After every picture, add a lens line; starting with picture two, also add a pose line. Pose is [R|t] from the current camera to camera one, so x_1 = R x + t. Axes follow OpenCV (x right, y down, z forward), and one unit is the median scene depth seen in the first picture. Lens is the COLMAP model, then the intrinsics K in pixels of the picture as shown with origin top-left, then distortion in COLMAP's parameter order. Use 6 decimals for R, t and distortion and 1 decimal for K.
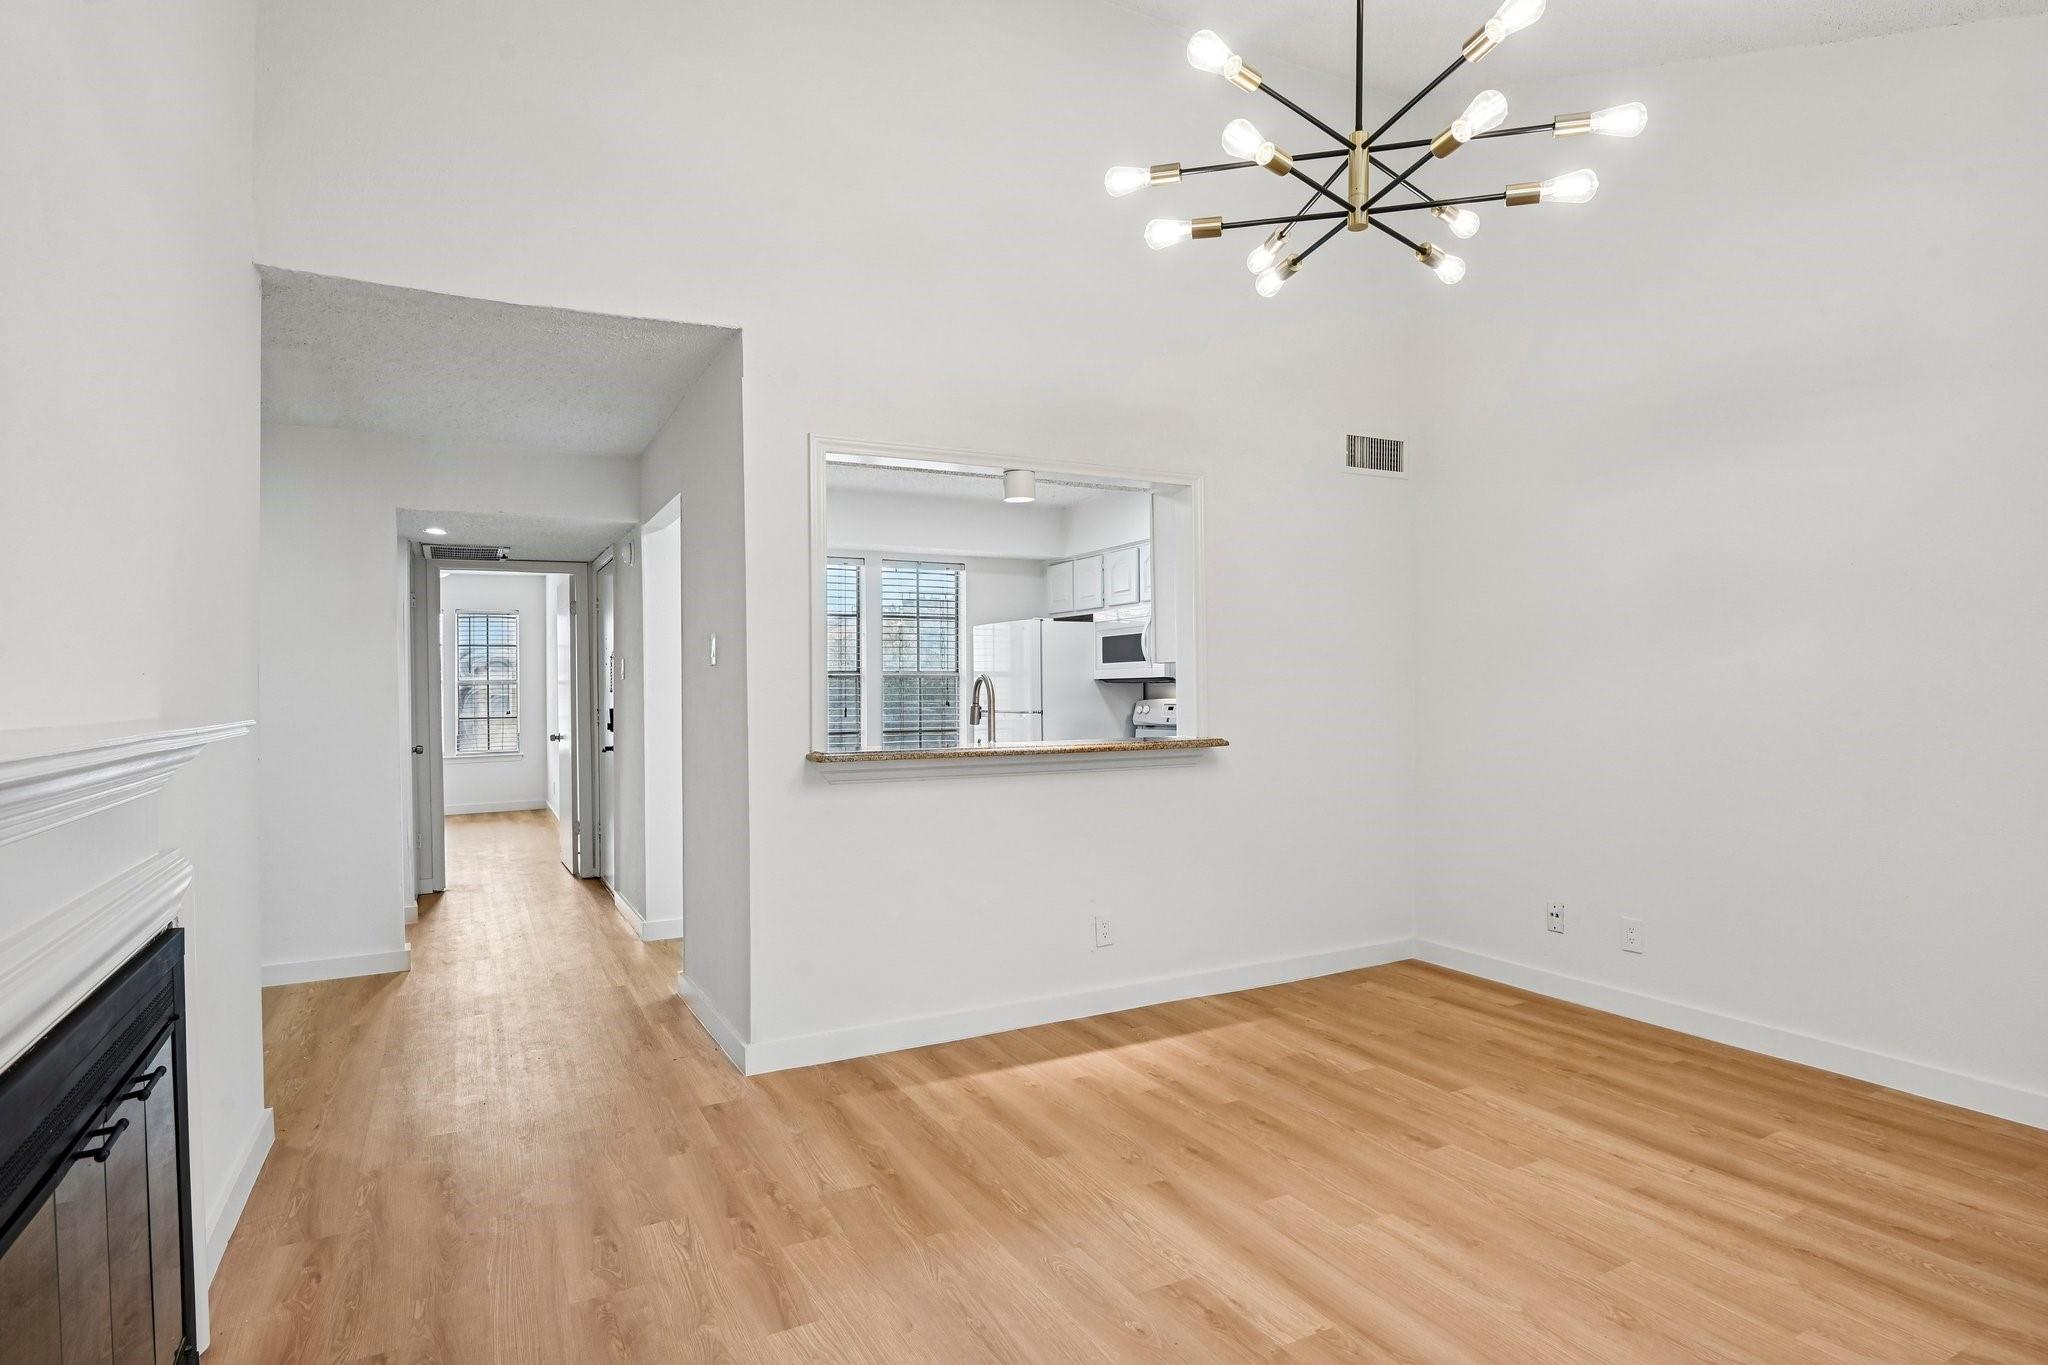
lens RADIAL K [[1068.9, 0, 1022.1], [0, 1068.9, 687.1], [0, 0, 1]] dist [-0.013607, -0.004468]
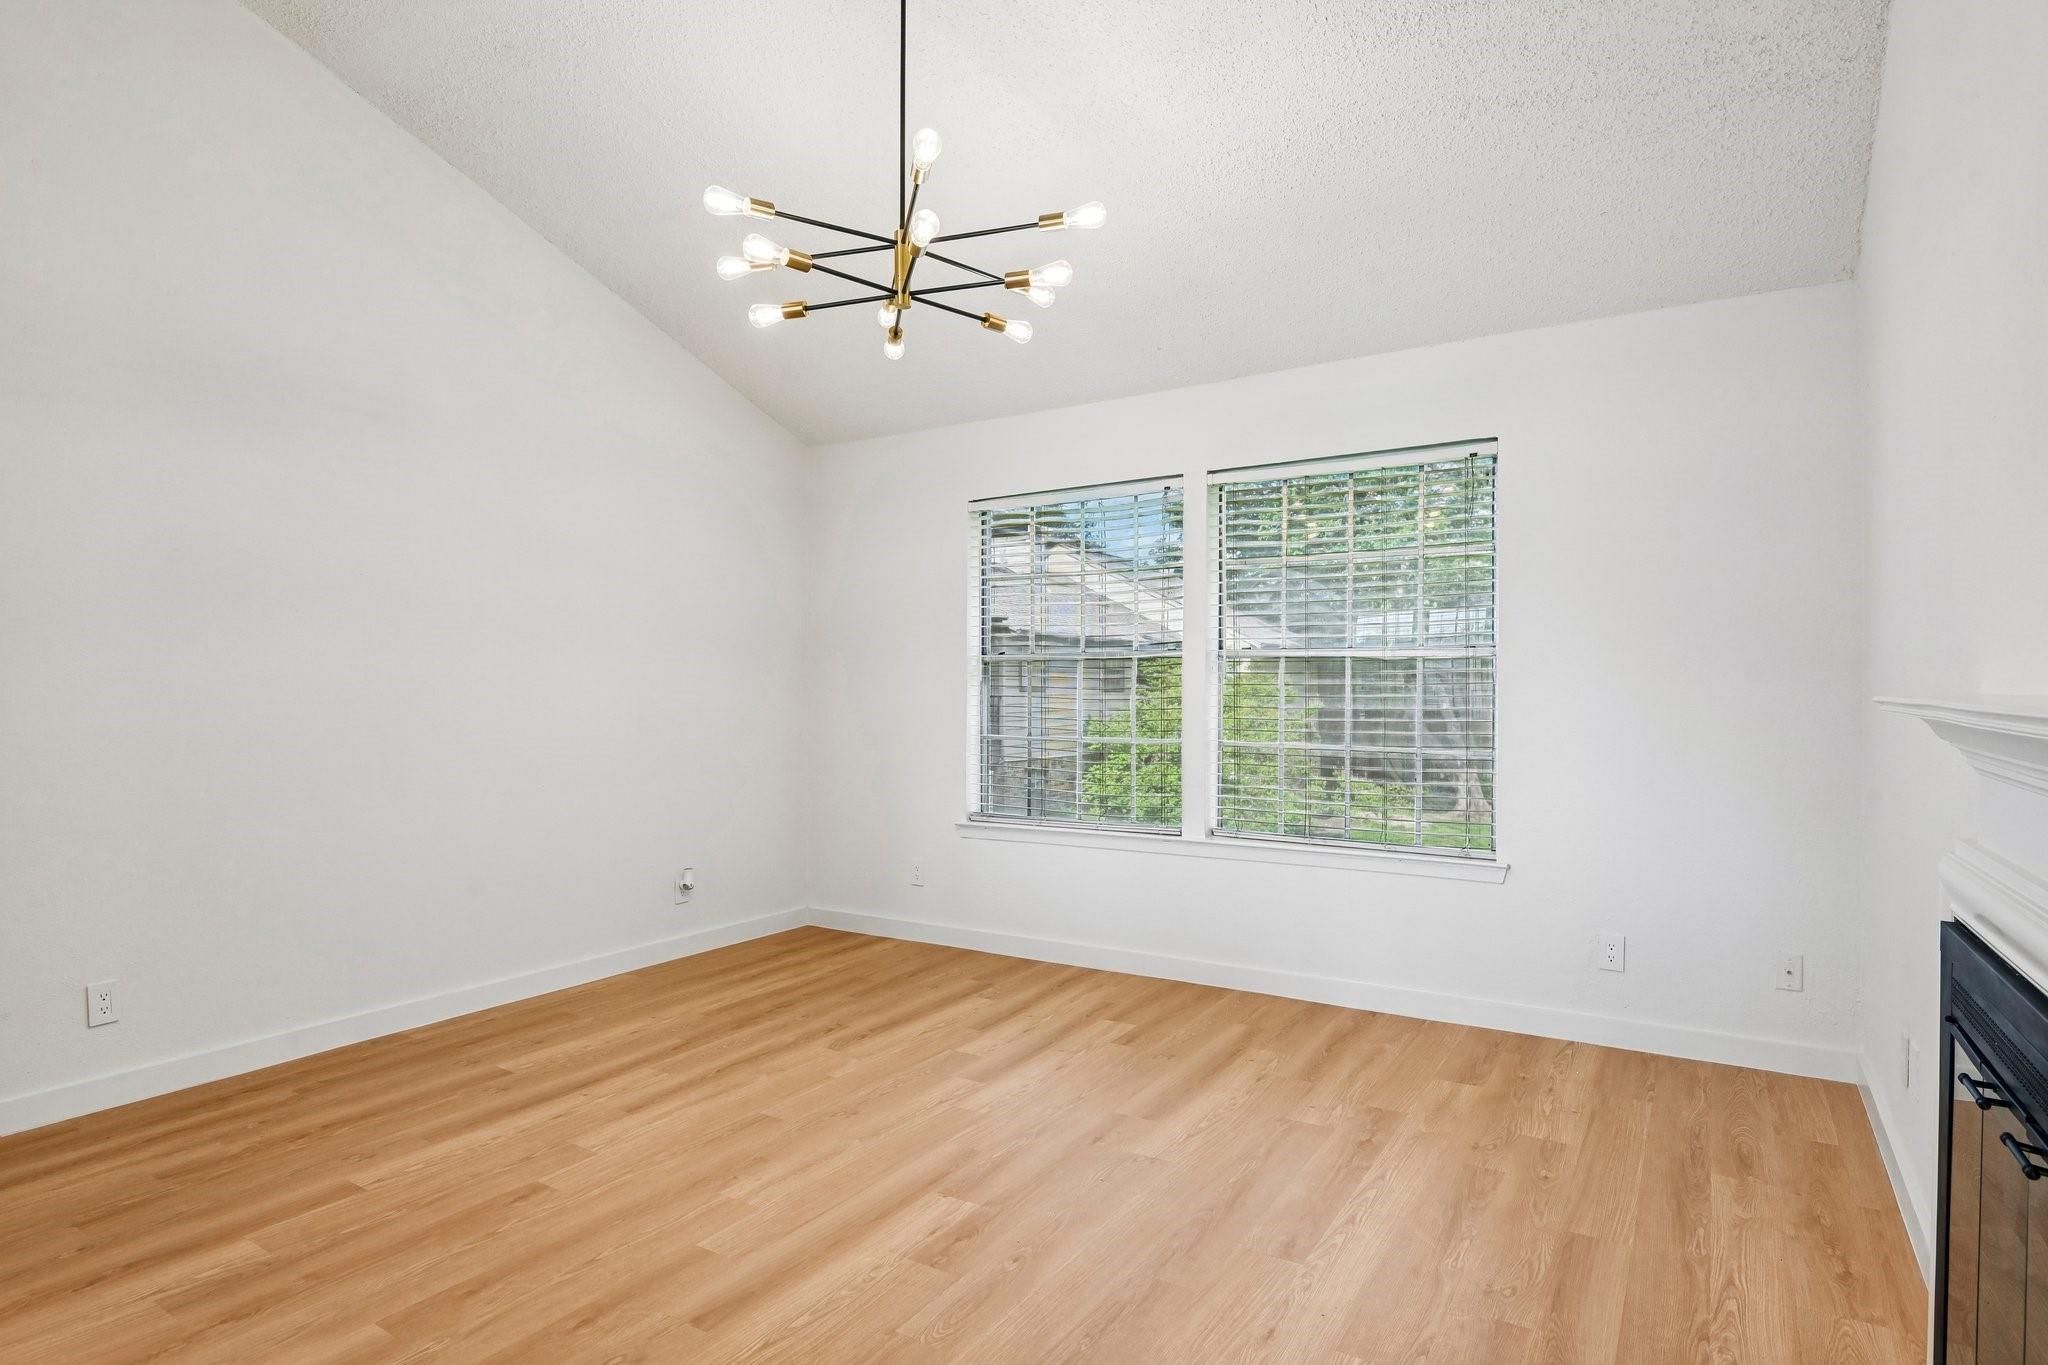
lens RADIAL K [[1068.9, 0, 1023.0], [0, 1068.9, 687.1], [0, 0, 1]] dist [-0.013607, -0.004468]
pose [[-0.493060, 0.010775, 0.869929, -0.606803], [0.005870, 0.999942, -0.009059, 0.013390], [-0.869976, 0.000640, -0.493094, 1.082791]]
